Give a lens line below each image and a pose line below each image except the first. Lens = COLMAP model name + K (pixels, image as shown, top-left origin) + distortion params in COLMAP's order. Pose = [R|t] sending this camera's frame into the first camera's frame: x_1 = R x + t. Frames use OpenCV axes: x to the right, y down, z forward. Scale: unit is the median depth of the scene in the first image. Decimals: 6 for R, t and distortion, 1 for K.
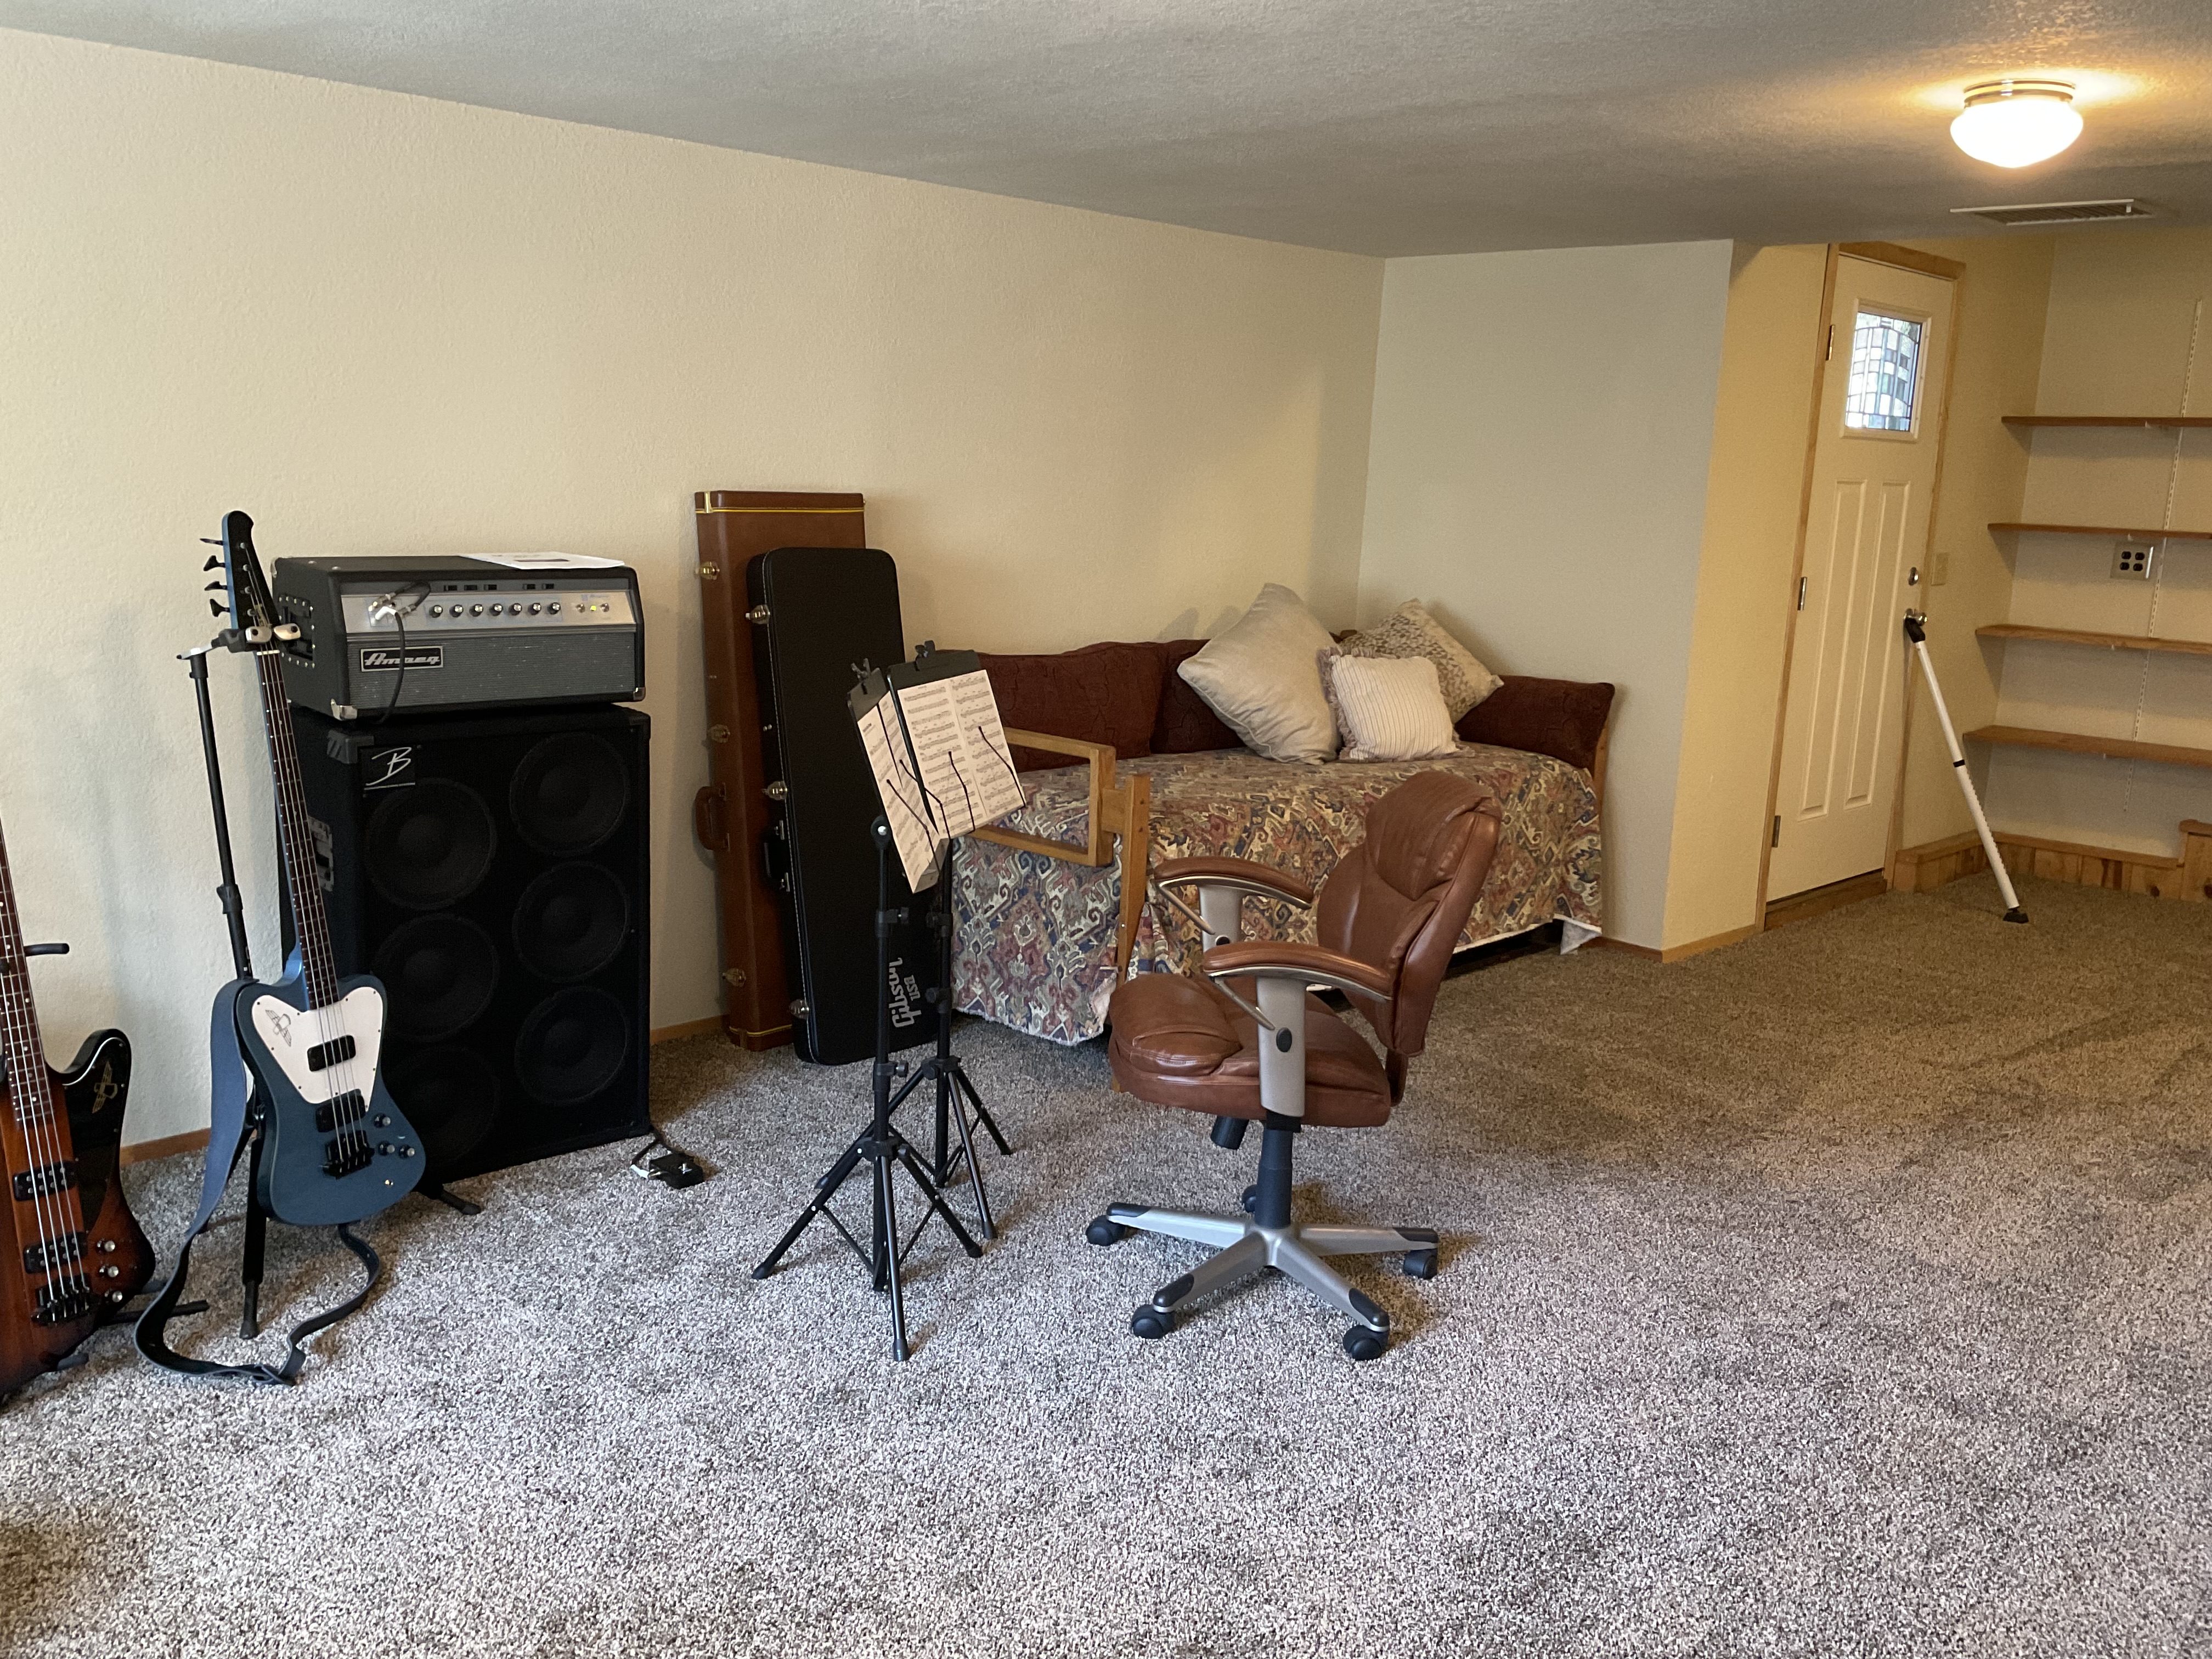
lens RADIAL K [[1831.6, 0, 1141.0], [0, 1831.6, 842.3], [0, 0, 1]] dist [0.057806, -0.150117]
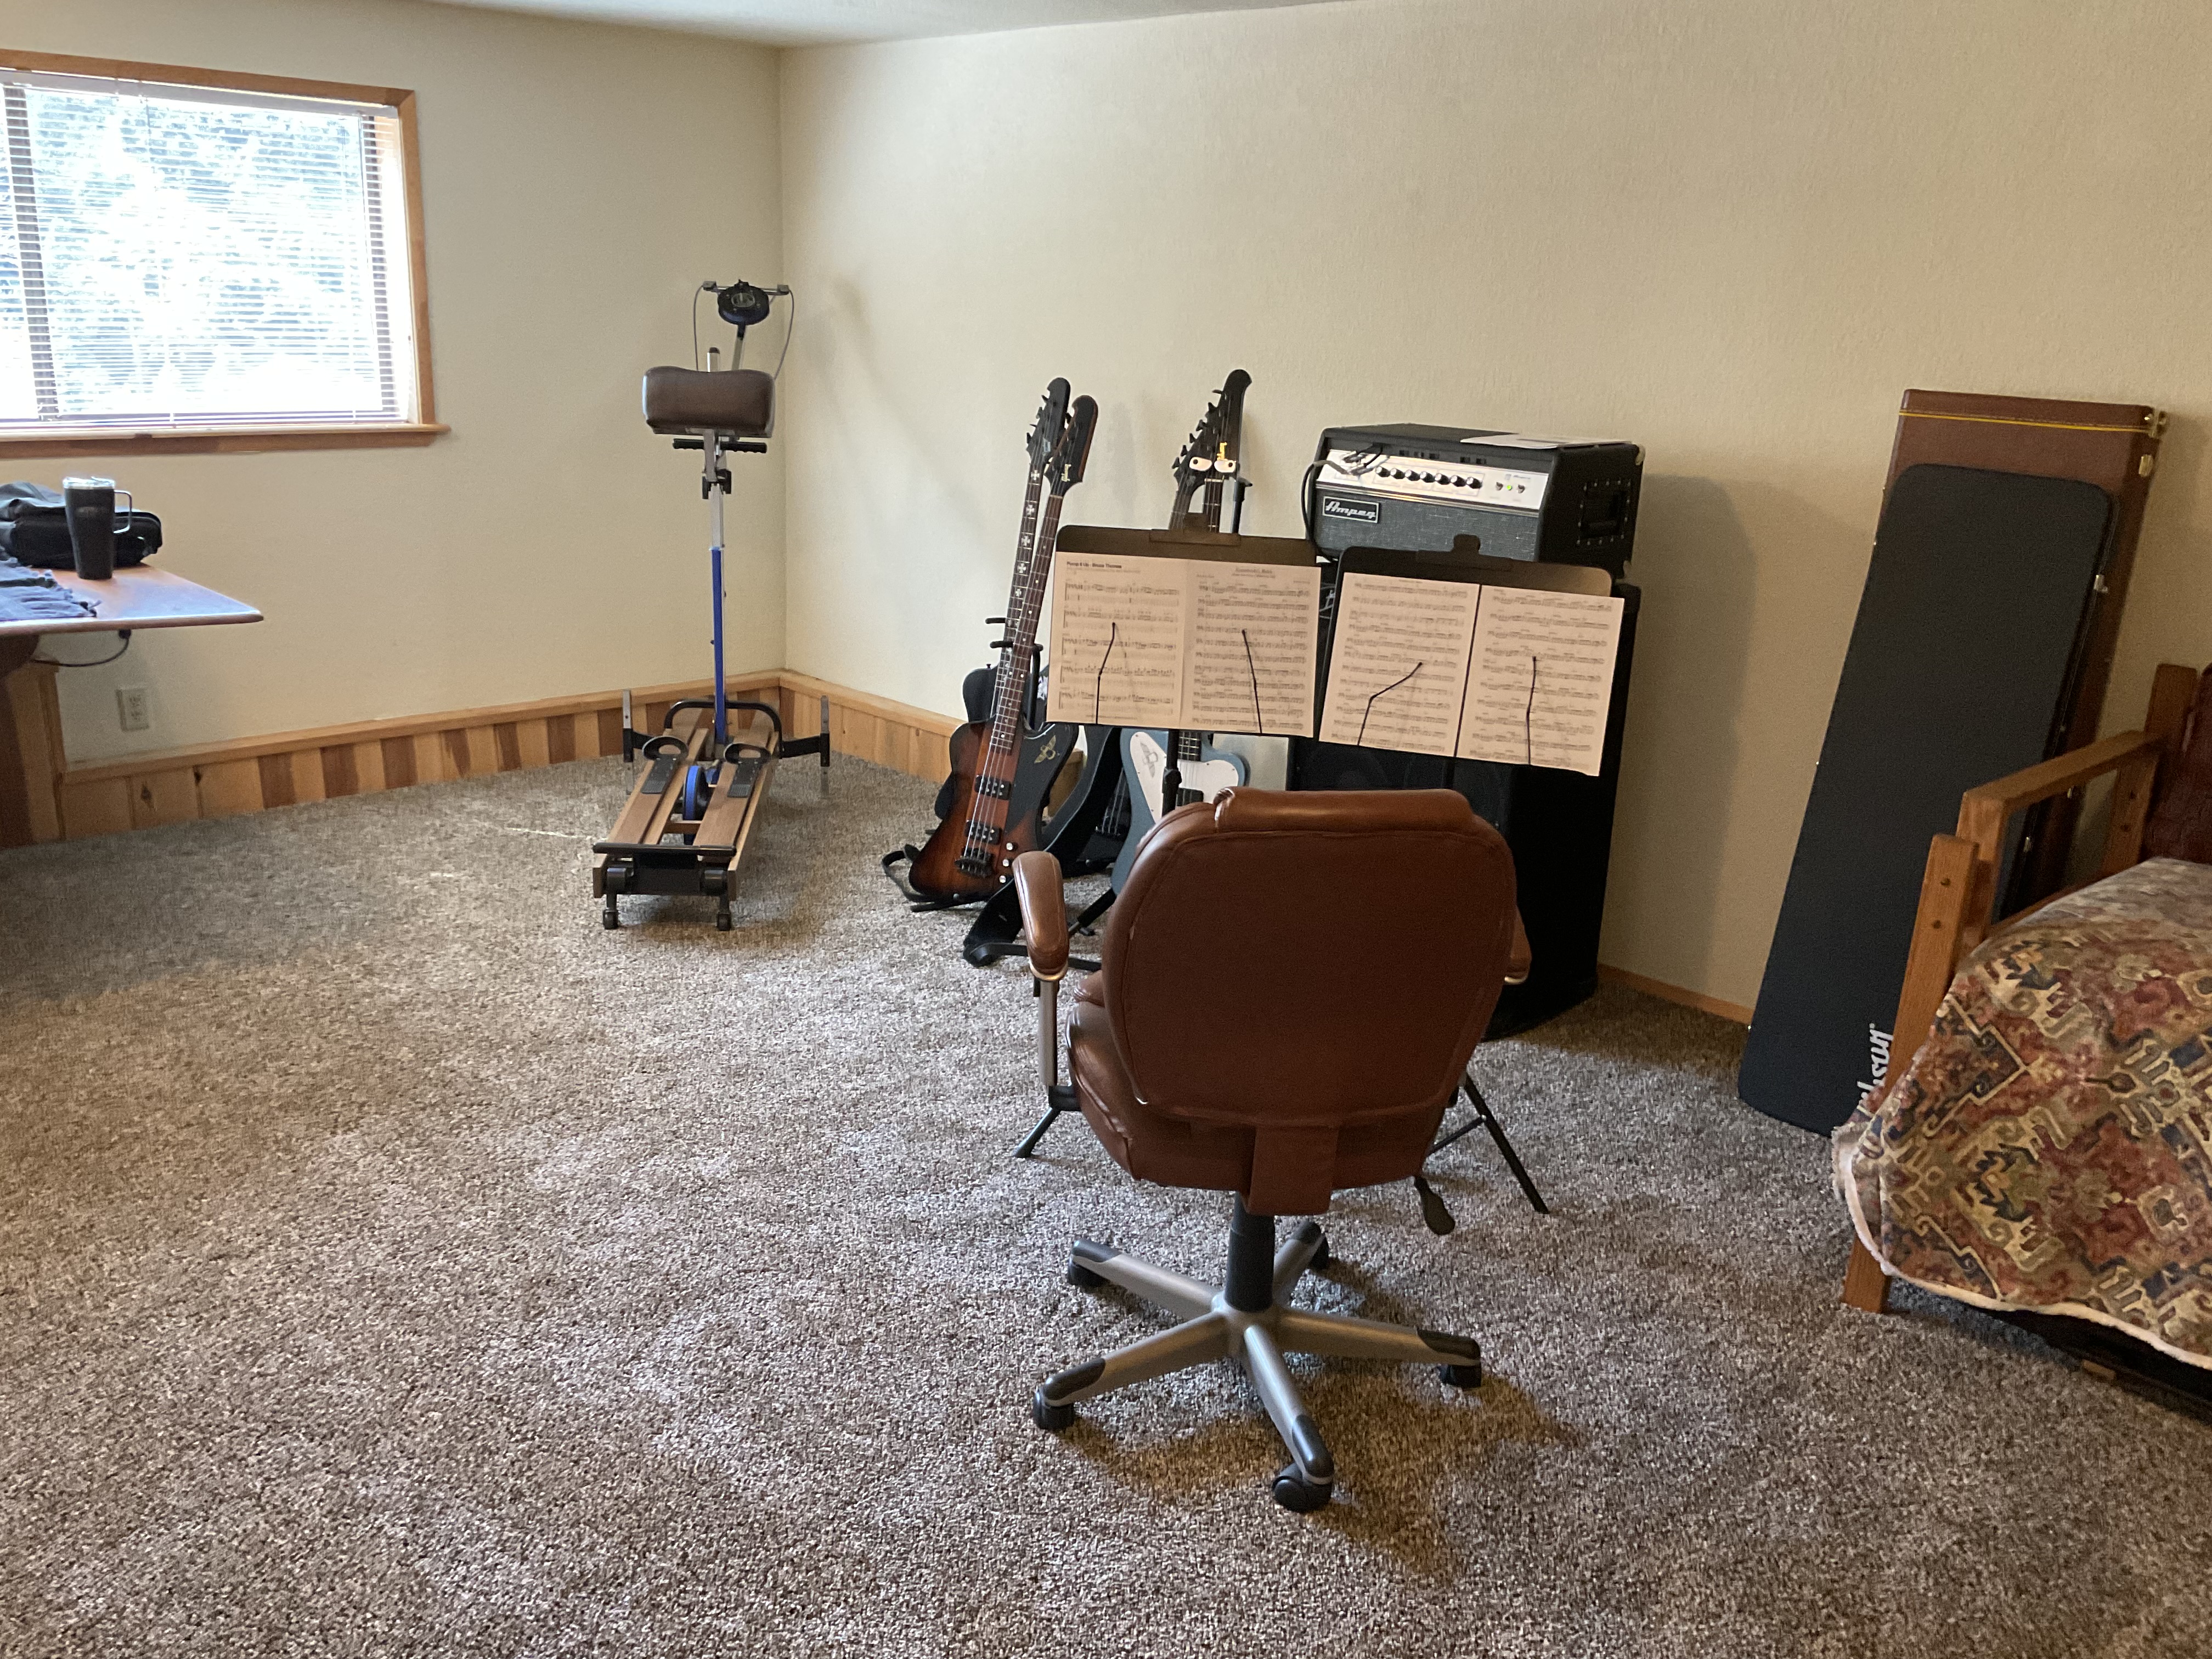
lens RADIAL K [[1831.6, 0, 1141.0], [0, 1831.6, 842.3], [0, 0, 1]] dist [0.057806, -0.150117]
pose [[-0.017856, 0.247020, -0.968846, 0.806106], [-0.251199, 0.936812, 0.243482, -0.160010], [0.967771, 0.247720, 0.045323, 0.922563]]
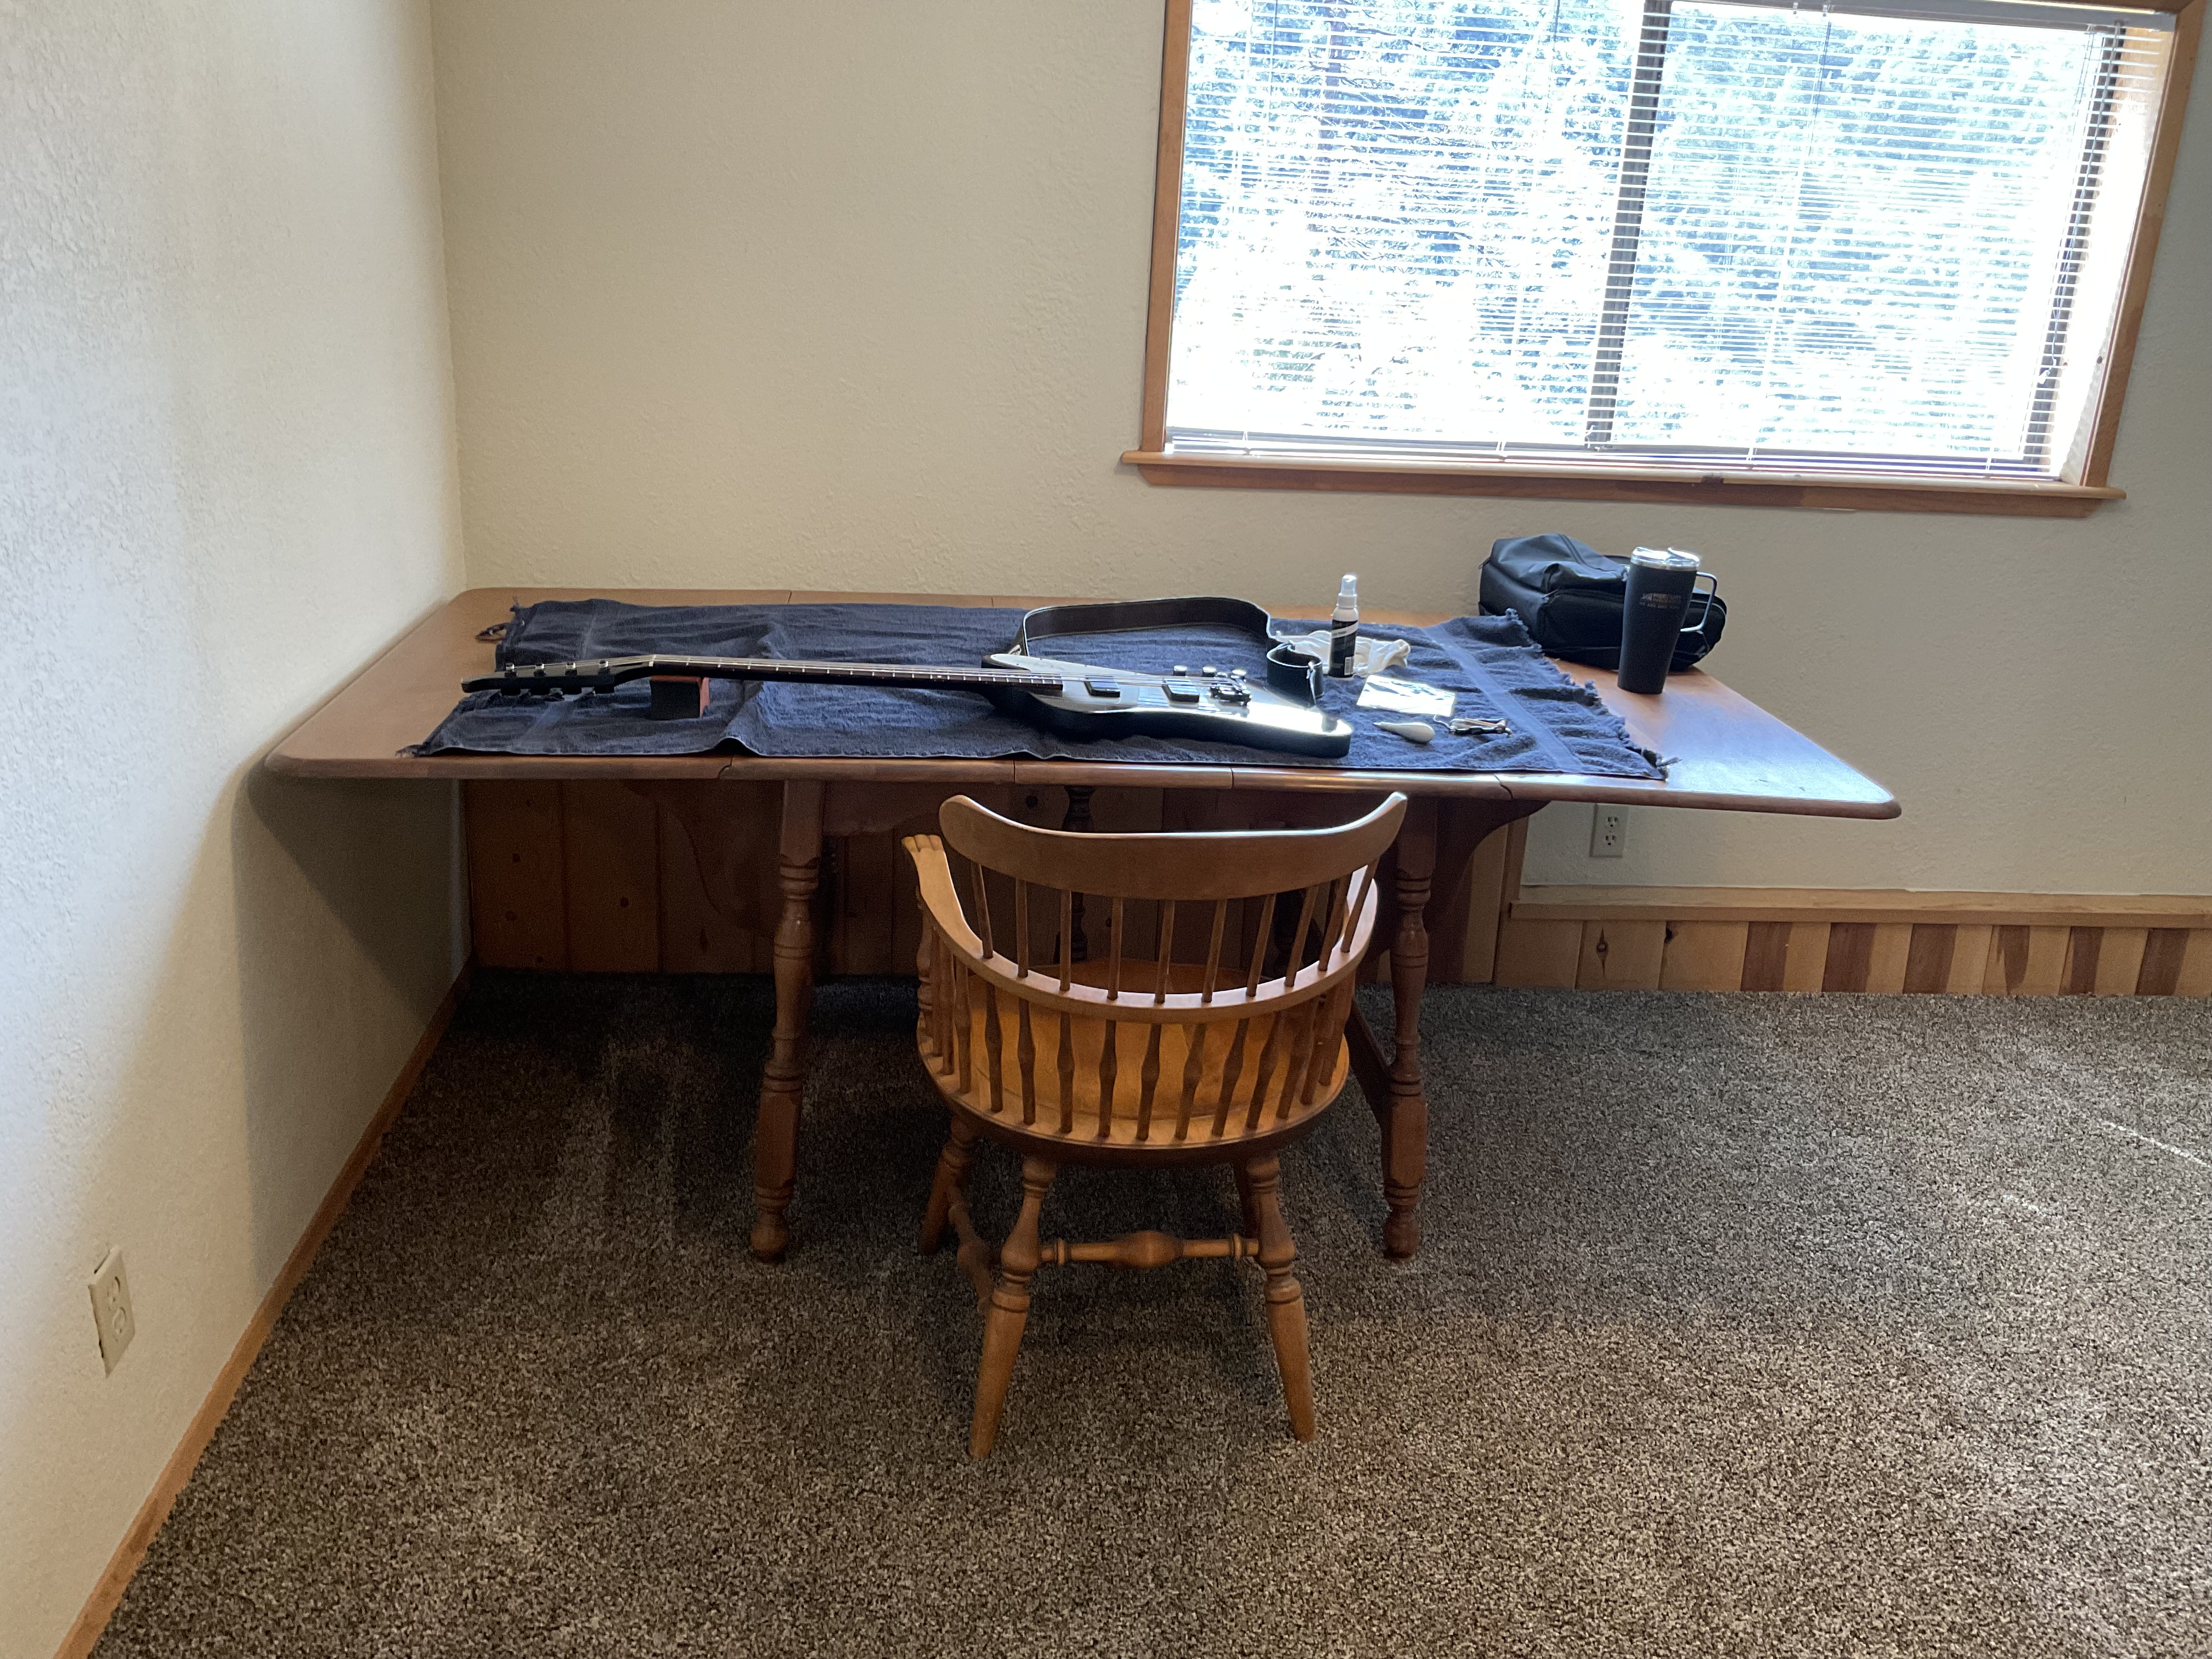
lens RADIAL K [[1817.4, 0, 1106.0], [0, 1817.4, 829.5], [0, 0, 1]] dist [0.061098, -0.116726]
pose [[-0.658399, 0.173356, -0.732433, 0.378522], [-0.230754, 0.879762, 0.415657, -0.090997], [0.716424, 0.442680, -0.539232, 0.555354]]
